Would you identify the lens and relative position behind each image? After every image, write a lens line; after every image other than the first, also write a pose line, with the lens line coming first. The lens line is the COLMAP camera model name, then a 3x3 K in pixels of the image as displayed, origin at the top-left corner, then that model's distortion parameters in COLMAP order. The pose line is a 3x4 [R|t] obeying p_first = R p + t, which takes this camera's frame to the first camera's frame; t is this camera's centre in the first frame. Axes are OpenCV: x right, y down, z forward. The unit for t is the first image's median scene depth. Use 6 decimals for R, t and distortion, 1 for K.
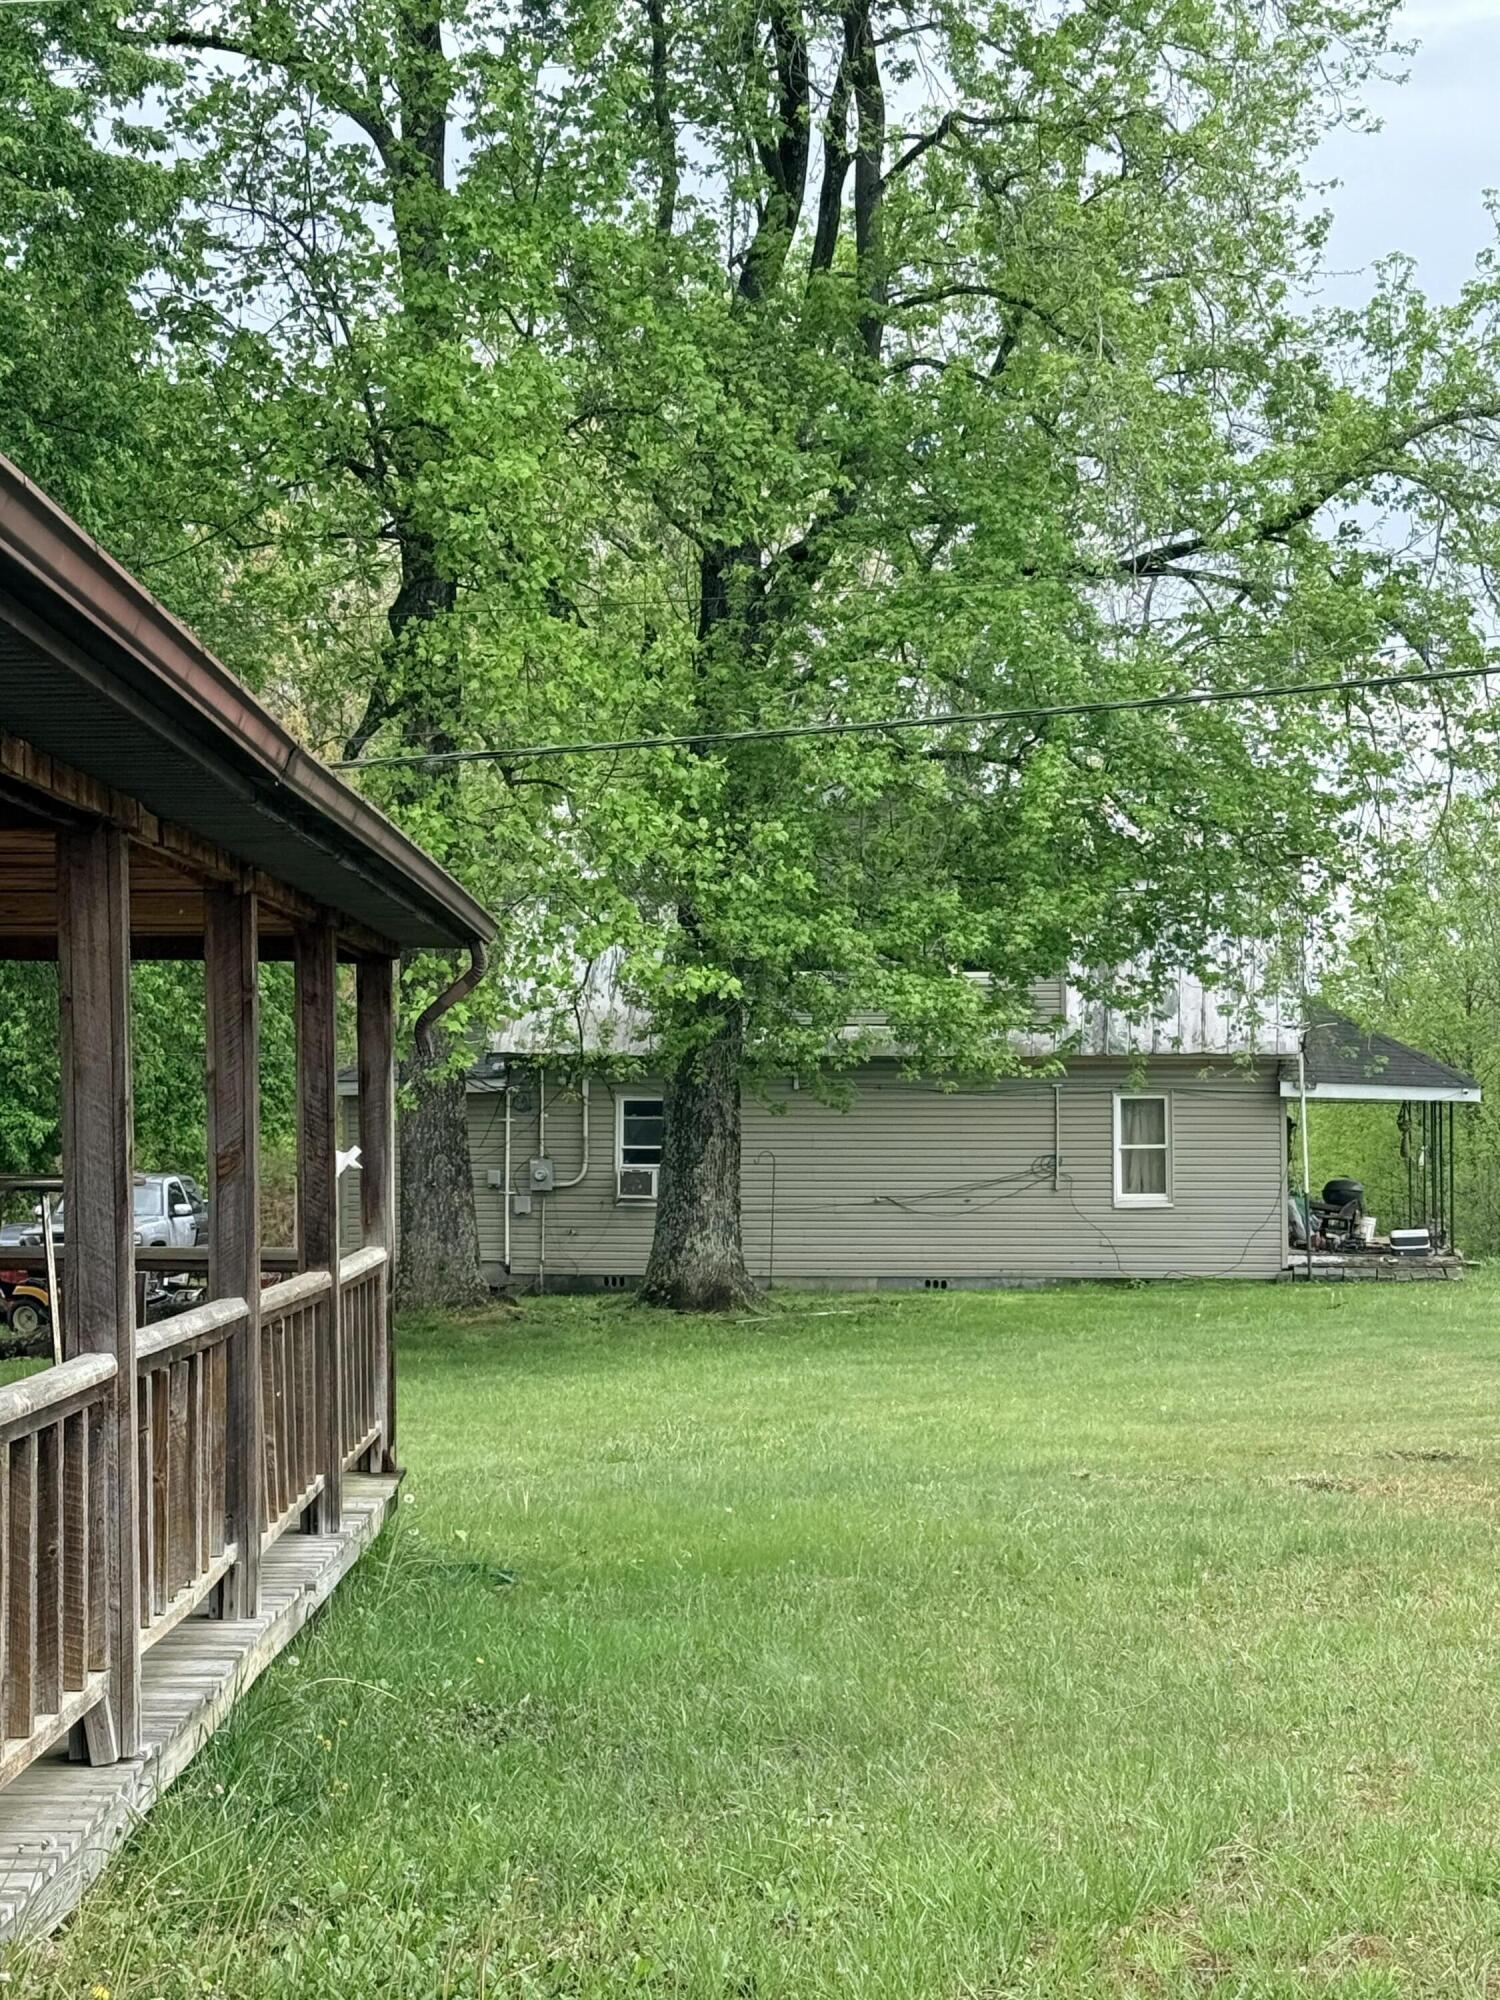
lens RADIAL K [[3969.7, 0, 732.8], [0, 3969.7, 1002.6], [0, 0, 1]] dist [0.155183, 0.000000]
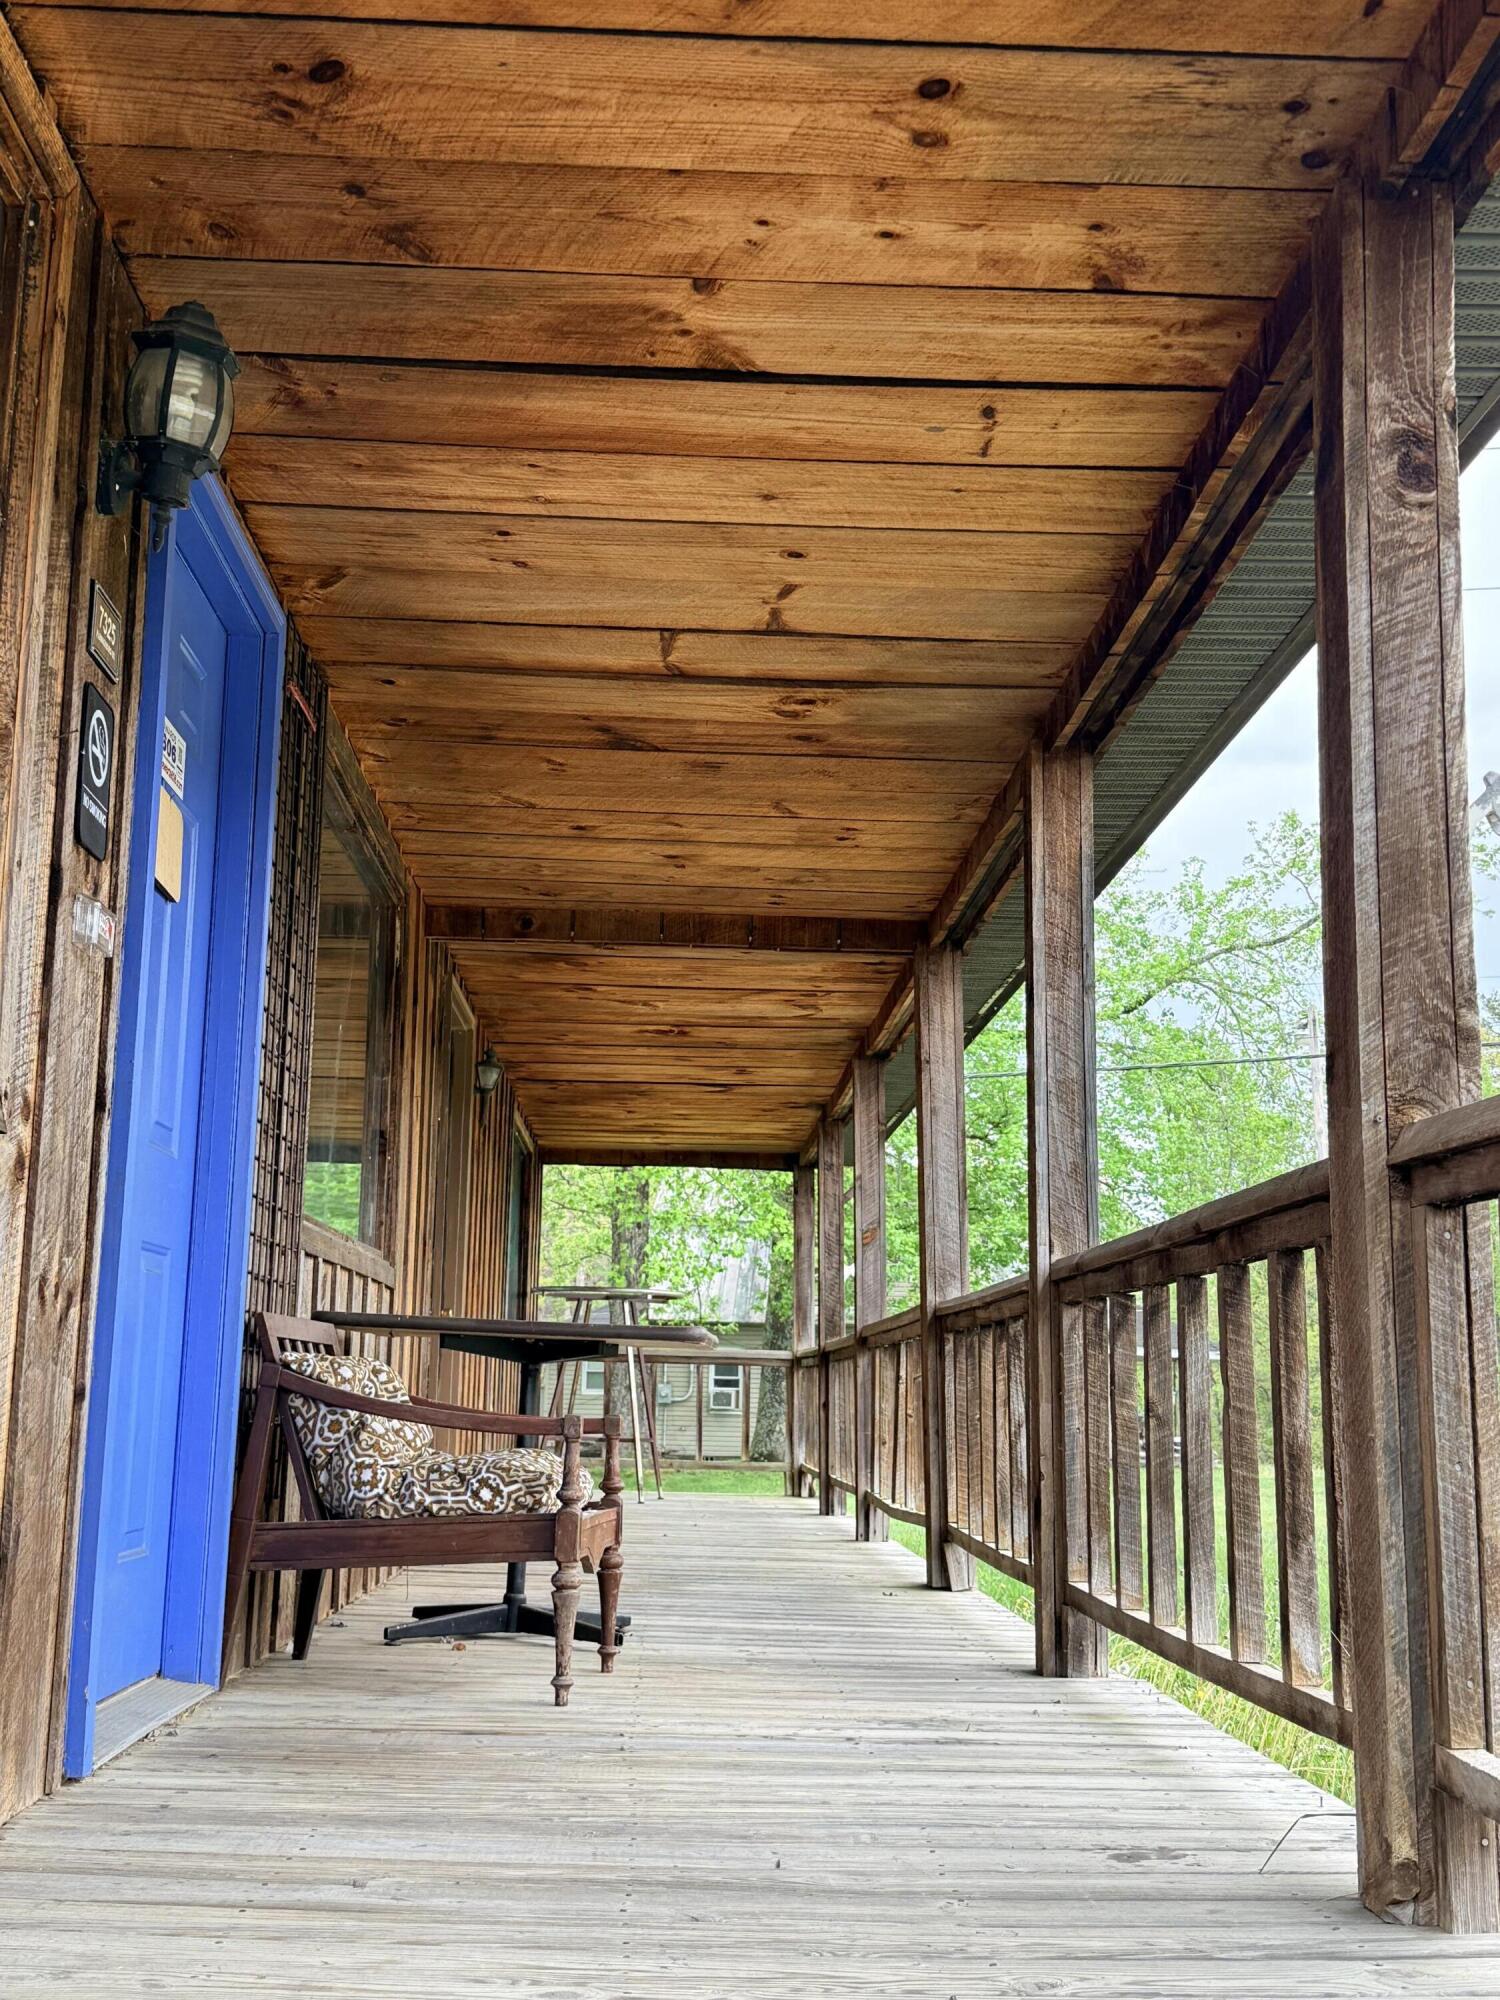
lens RADIAL K [[2274.1, 0, 747.1], [0, 2274.1, 993.8], [0, 0, 1]] dist [-0.217157, 0.000000]
pose [[0.998757, 0.027852, 0.041340, -0.609254], [-0.021195, 0.987920, -0.153511, 0.239322], [-0.045116, 0.152444, 0.987282, 0.424711]]
